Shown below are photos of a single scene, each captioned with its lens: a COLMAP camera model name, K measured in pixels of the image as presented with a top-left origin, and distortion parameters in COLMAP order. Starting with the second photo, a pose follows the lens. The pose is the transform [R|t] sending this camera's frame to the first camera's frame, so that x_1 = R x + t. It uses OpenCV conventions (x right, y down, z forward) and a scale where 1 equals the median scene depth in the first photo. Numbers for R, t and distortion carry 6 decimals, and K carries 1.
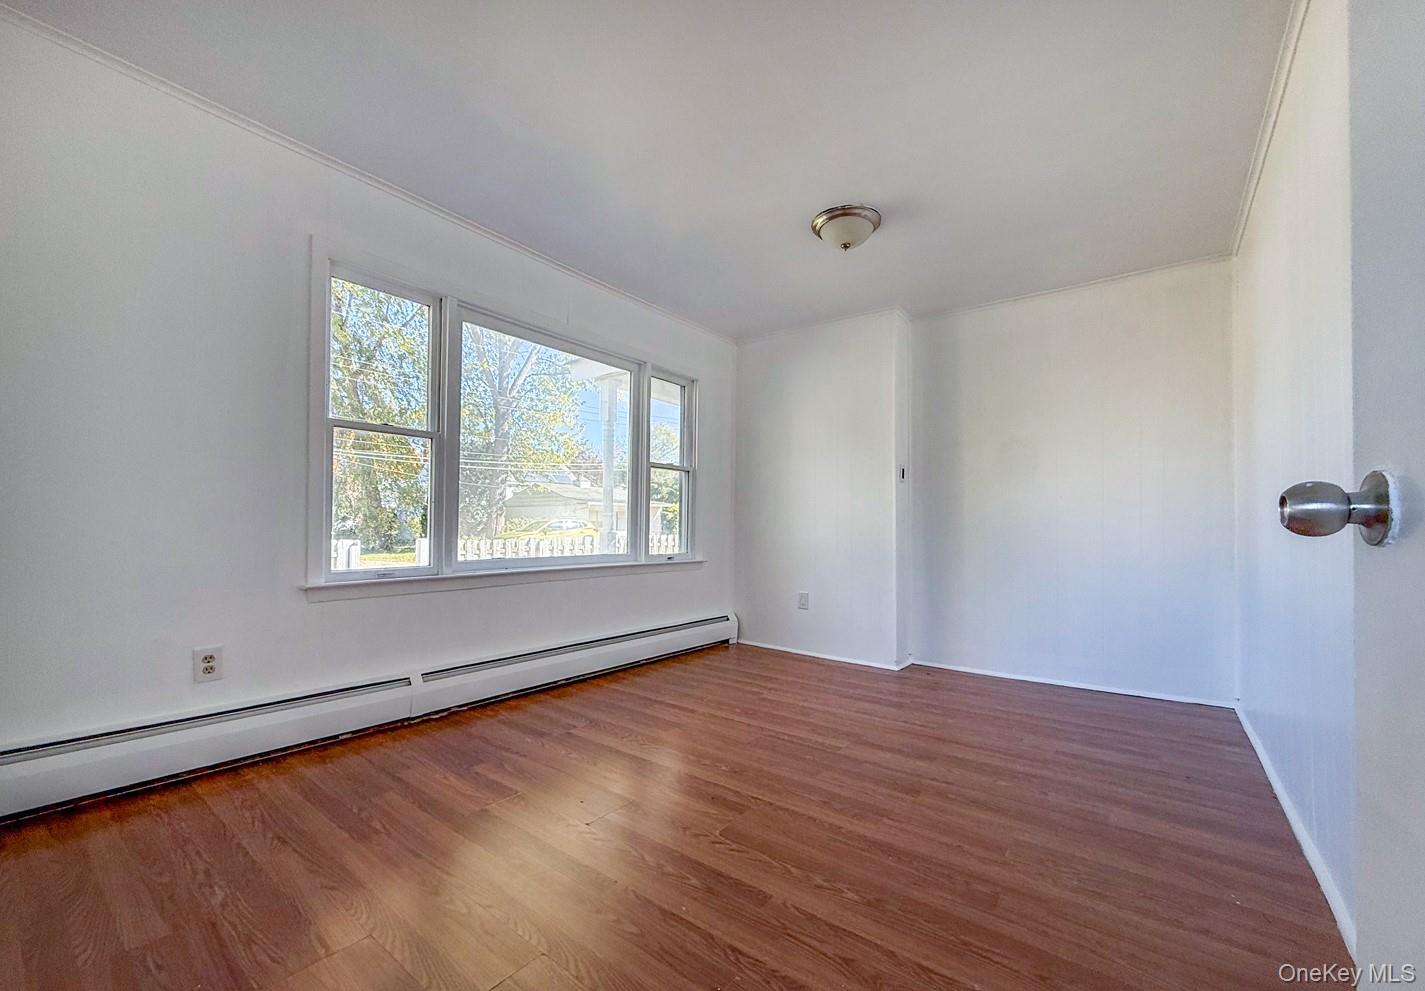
lens RADIAL K [[570.2, 0, 709.0], [0, 570.2, 522.2], [0, 0, 1]] dist [0.000119, 0.000017]
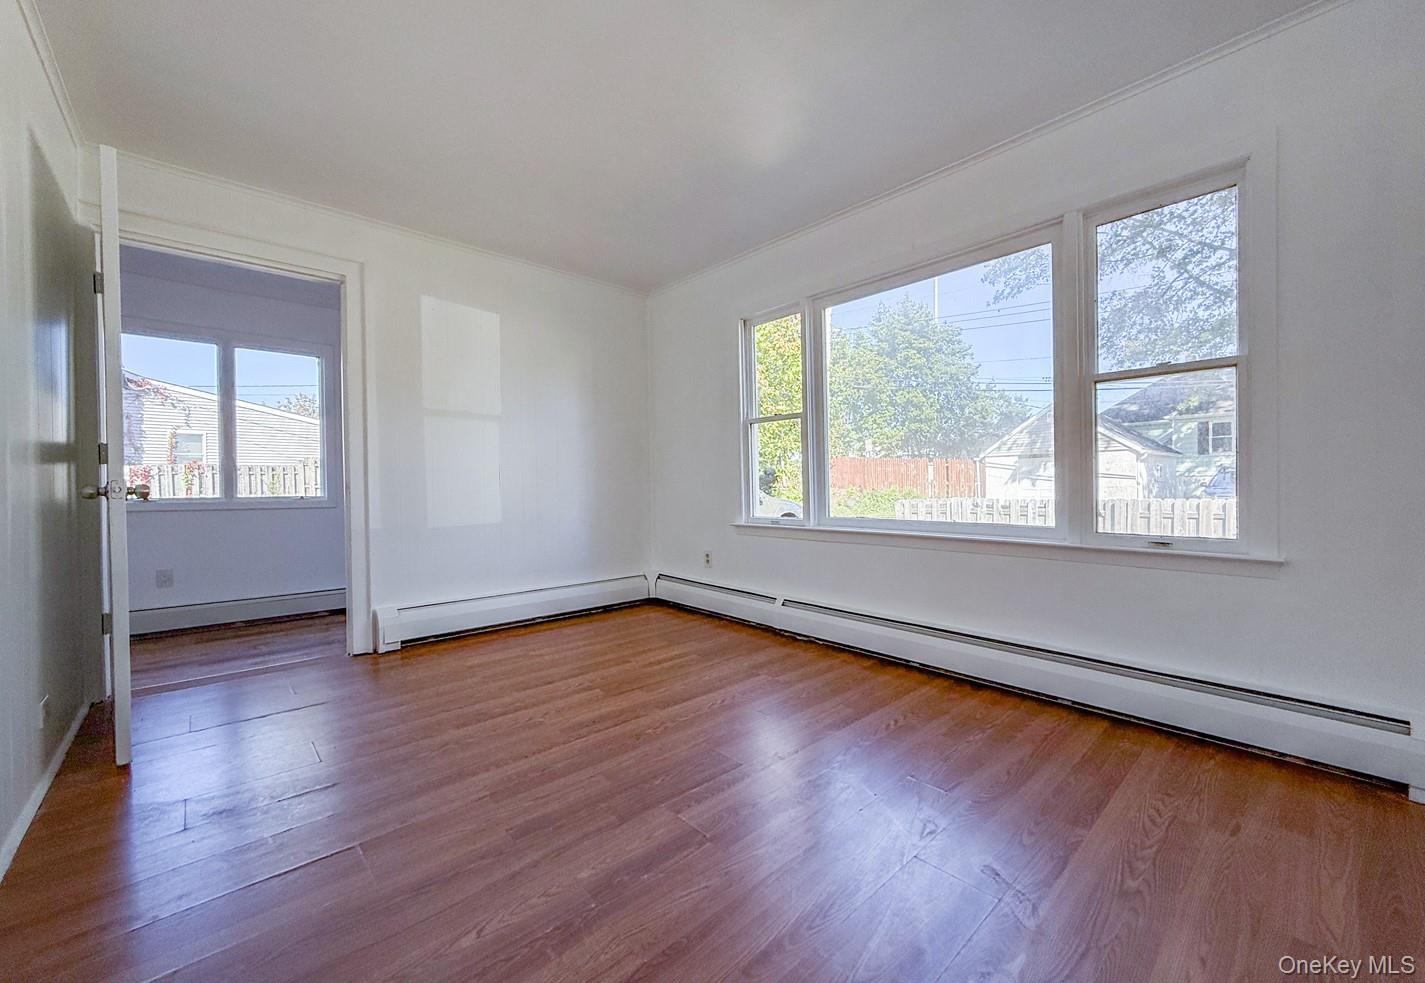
lens RADIAL K [[572.3, 0, 712.5], [0, 572.3, 491.5], [0, 0, 1]] dist [0.029345, -0.000102]
pose [[-0.163014, -0.001088, -0.986623, 0.836199], [0.009782, 0.999948, -0.002719, 0.020053], [0.986575, -0.010094, -0.162995, 1.066007]]
